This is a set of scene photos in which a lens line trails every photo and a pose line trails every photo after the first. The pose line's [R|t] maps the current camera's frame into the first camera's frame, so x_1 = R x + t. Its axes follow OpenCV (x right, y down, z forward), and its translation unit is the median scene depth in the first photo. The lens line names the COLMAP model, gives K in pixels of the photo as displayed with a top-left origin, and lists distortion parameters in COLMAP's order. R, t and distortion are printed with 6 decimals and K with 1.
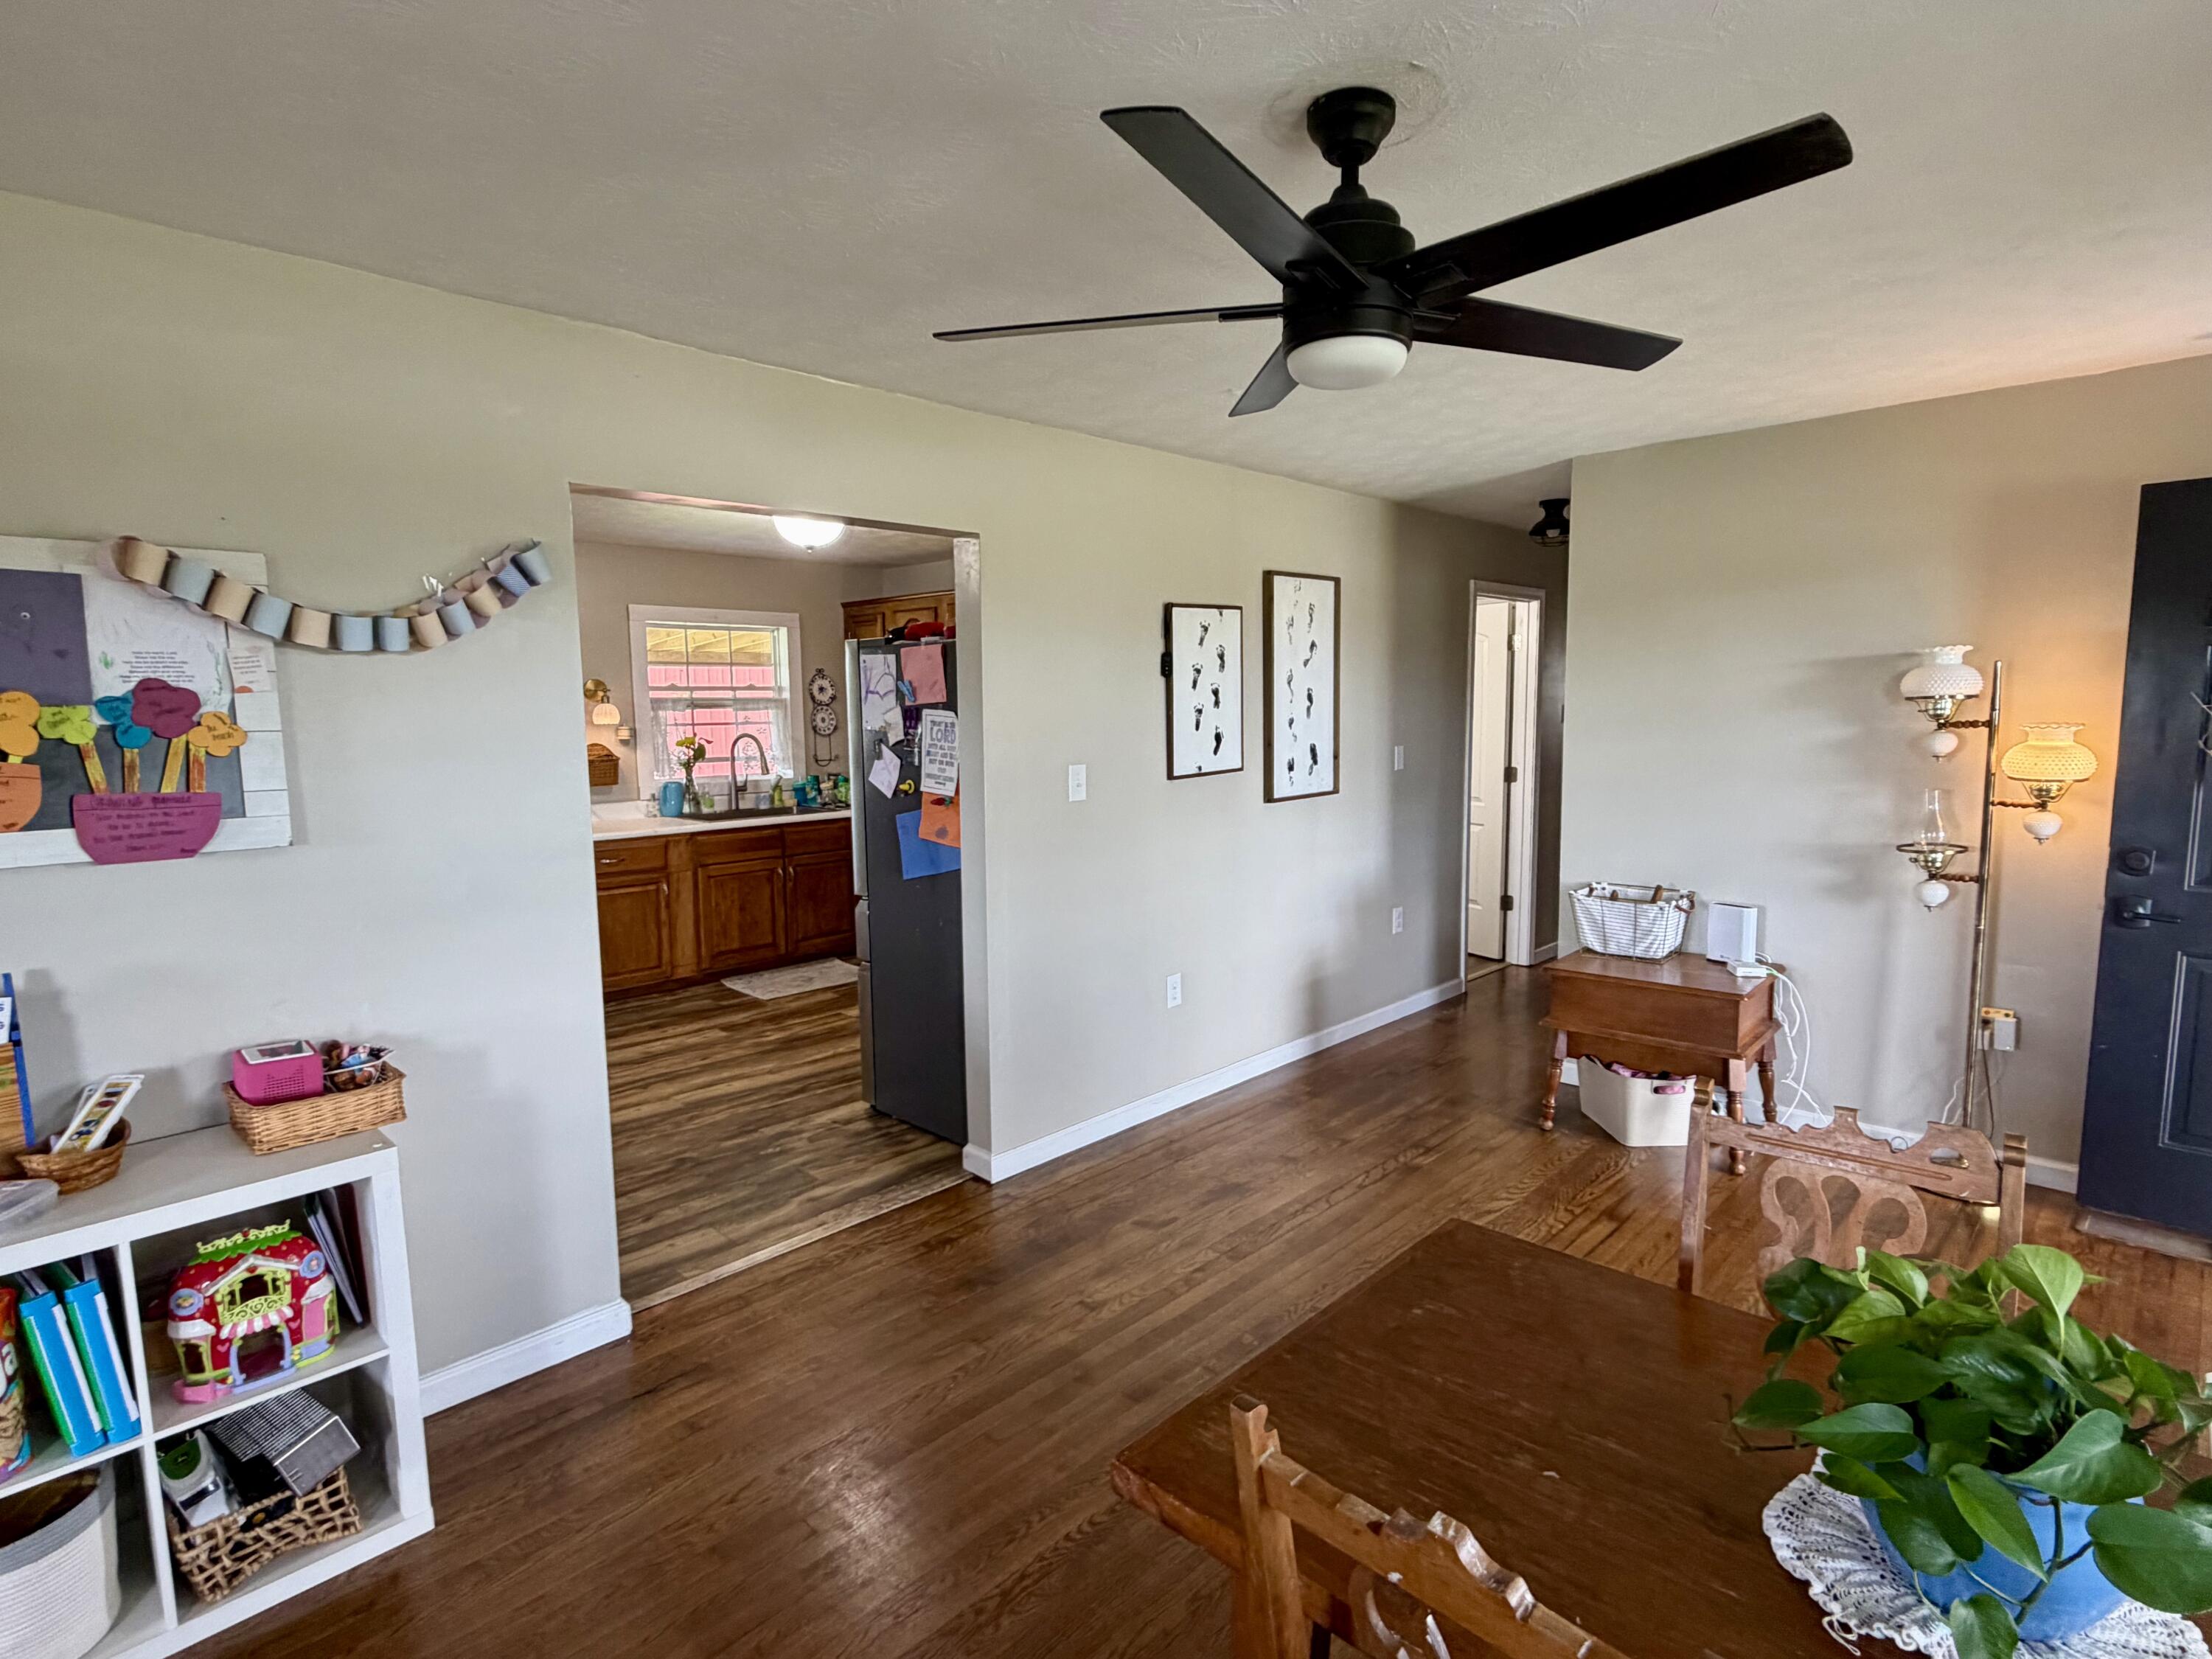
lens RADIAL K [[1121.1, 0, 1107.5], [0, 1121.1, 832.5], [0, 0, 1]] dist [-0.004053, 0.000122]
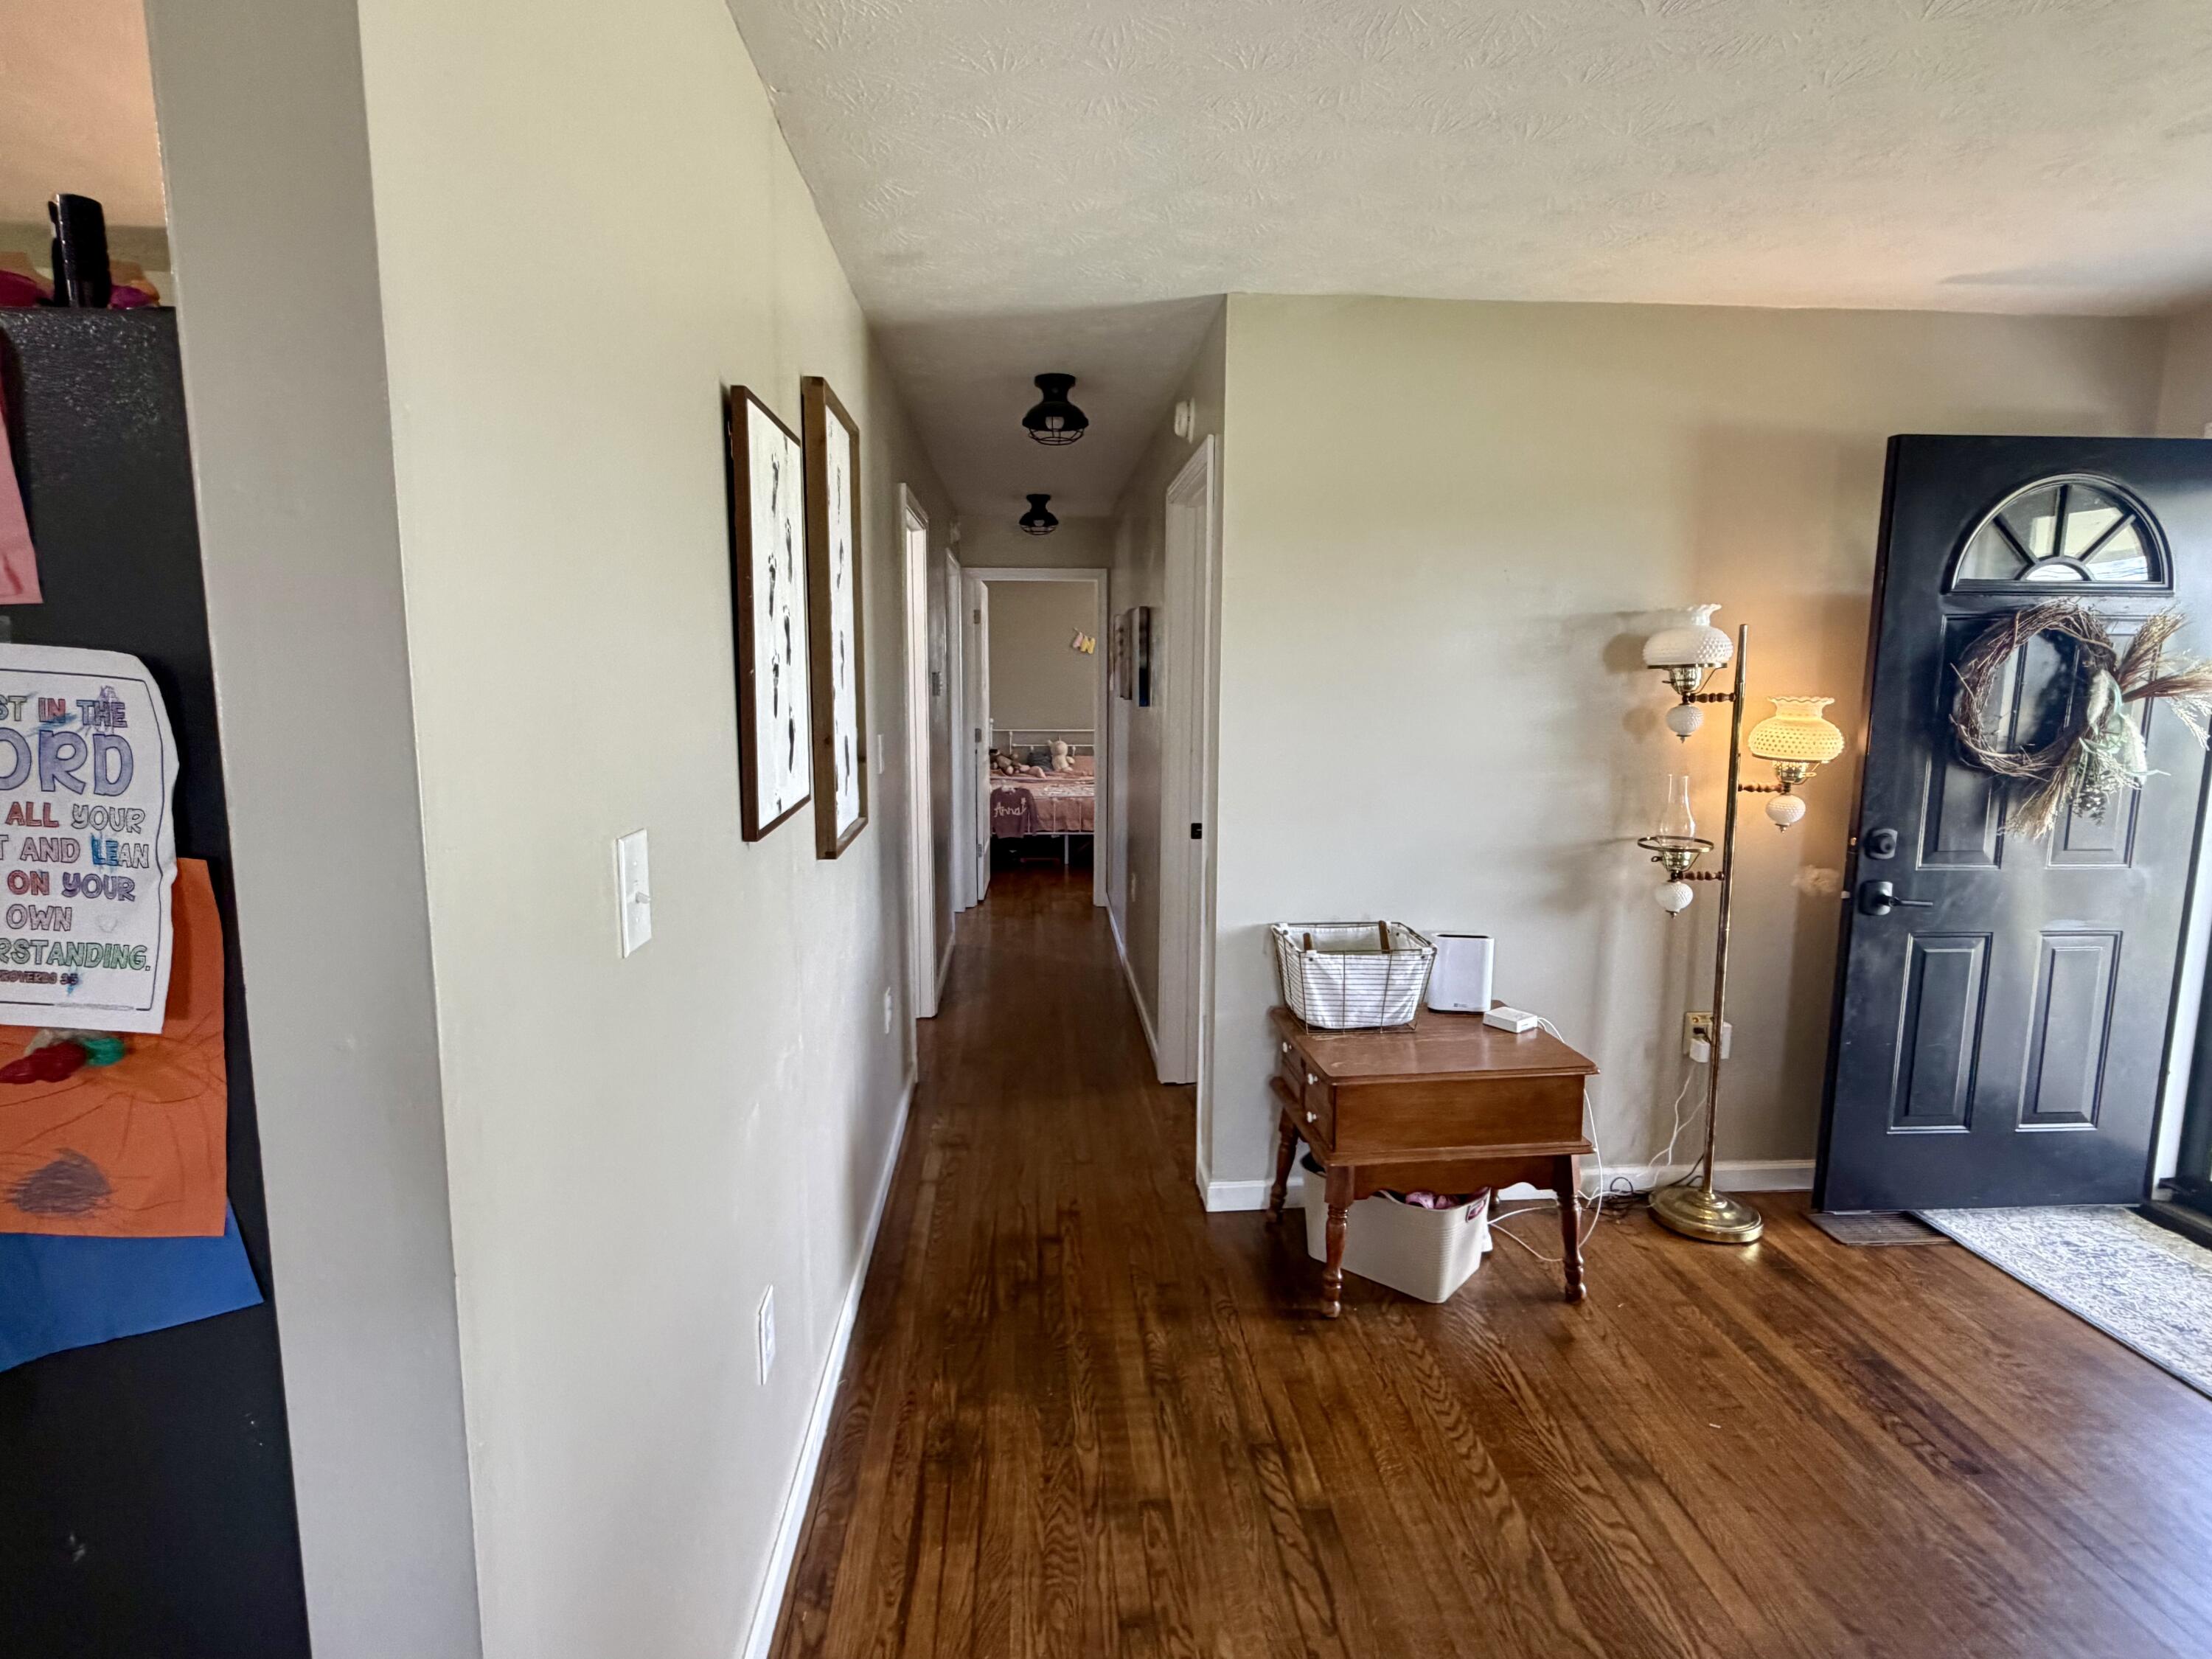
lens RADIAL K [[1121.1, 0, 1108.0], [0, 1121.1, 825.8], [0, 0, 1]] dist [-0.004053, 0.000122]
pose [[0.668305, -0.086646, 0.738824, -0.172600], [0.073261, 0.996031, 0.050541, -0.070983], [-0.740271, 0.020350, 0.672001, 0.715866]]
